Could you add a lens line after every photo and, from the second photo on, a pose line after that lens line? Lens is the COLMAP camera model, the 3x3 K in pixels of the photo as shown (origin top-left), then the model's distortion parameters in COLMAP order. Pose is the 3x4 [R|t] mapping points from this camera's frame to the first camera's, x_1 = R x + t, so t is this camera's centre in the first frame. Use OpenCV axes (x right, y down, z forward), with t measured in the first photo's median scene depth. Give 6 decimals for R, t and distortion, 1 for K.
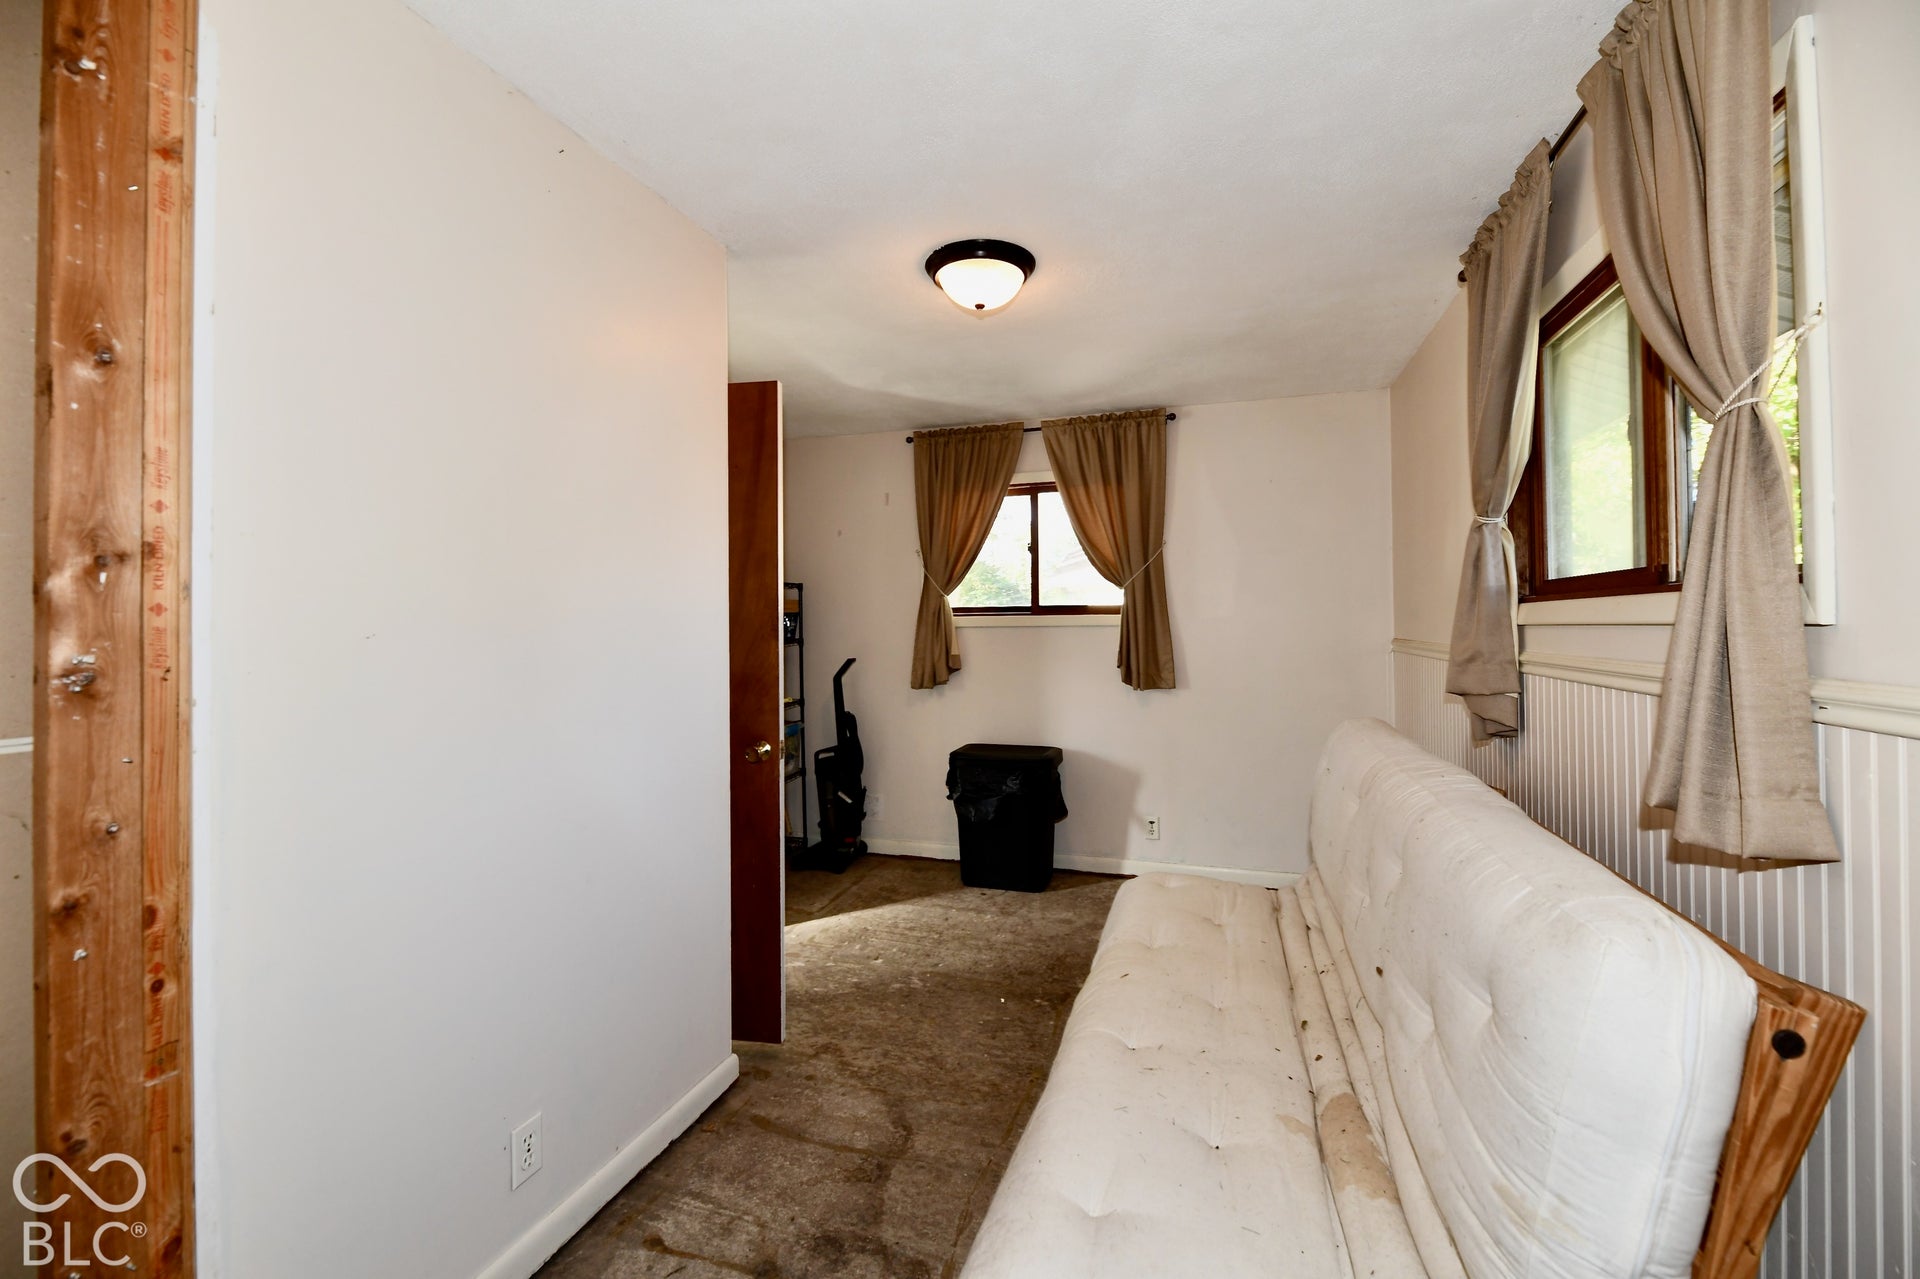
lens RADIAL K [[791.8, 0, 963.2], [0, 791.8, 626.4], [0, 0, 1]] dist [-0.000580, -0.001374]
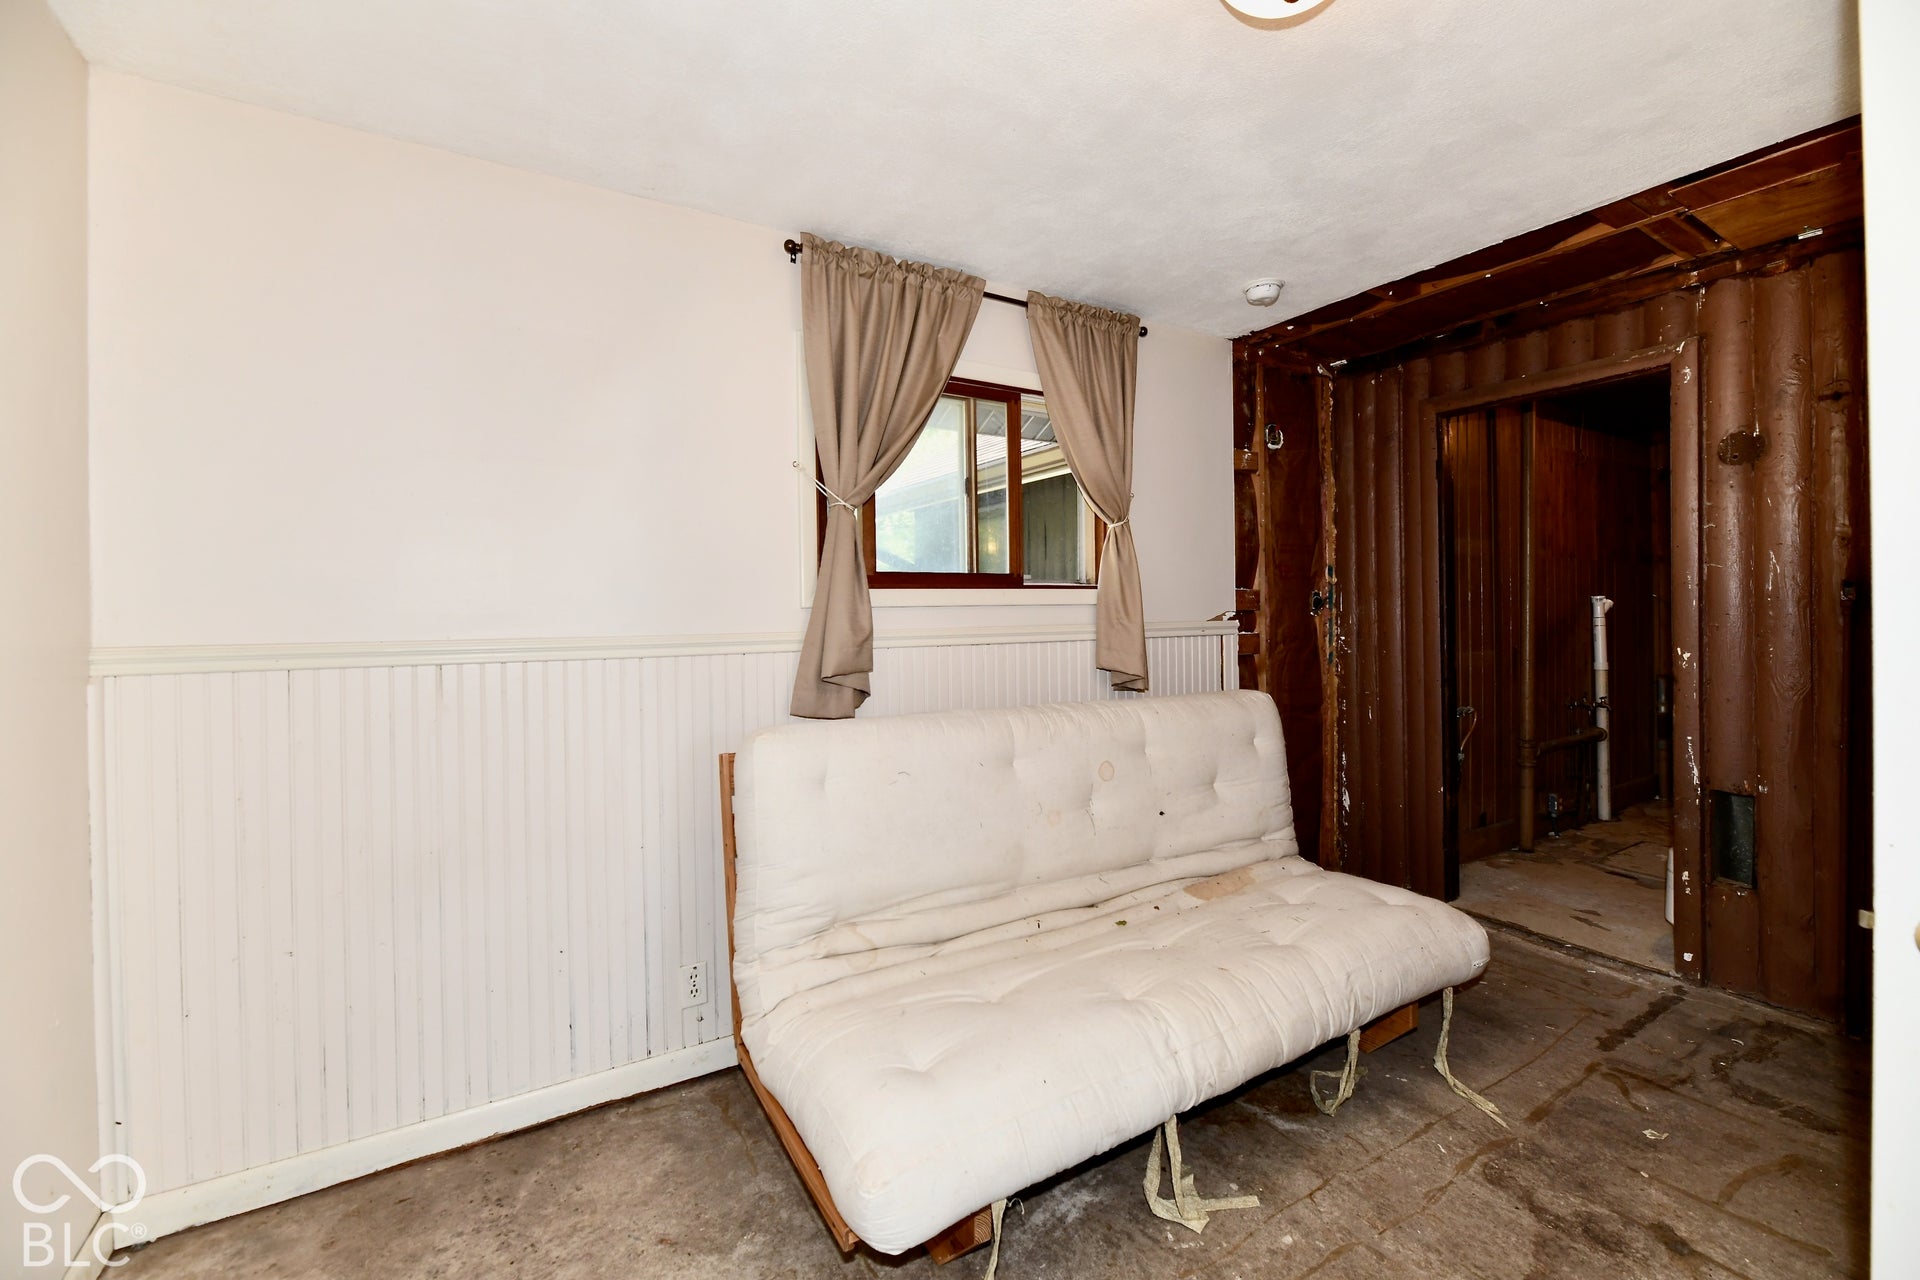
lens RADIAL K [[791.8, 0, 978.4], [0, 791.8, 620.8], [0, 0, 1]] dist [-0.000580, -0.001374]
pose [[-0.765468, 0.003832, 0.643462, -0.202895], [0.011071, 0.999913, 0.007217, 0.017923], [-0.643379, 0.012648, -0.765444, 2.139694]]
